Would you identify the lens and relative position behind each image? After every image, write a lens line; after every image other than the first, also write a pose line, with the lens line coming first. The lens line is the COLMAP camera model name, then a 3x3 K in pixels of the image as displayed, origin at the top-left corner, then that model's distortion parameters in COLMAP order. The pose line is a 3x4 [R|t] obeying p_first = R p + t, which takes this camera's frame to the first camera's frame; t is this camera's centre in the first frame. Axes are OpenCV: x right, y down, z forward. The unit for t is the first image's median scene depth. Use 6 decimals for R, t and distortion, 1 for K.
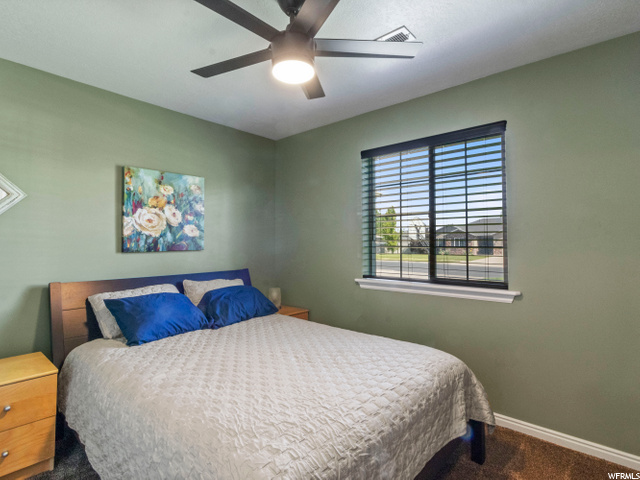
lens RADIAL K [[343.6, 0, 323.4], [0, 343.6, 239.4], [0, 0, 1]] dist [0.000916, -0.006251]
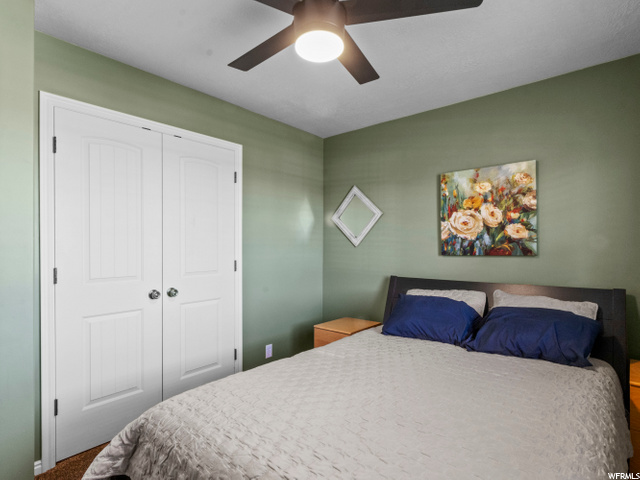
lens RADIAL K [[343.6, 0, 320.2], [0, 343.6, 250.8], [0, 0, 1]] dist [0.000916, -0.006251]
pose [[0.003497, 0.011410, -0.999929, 0.454159], [0.012870, 0.999852, 0.011454, 0.006612], [0.999911, -0.012909, 0.003349, 0.580101]]
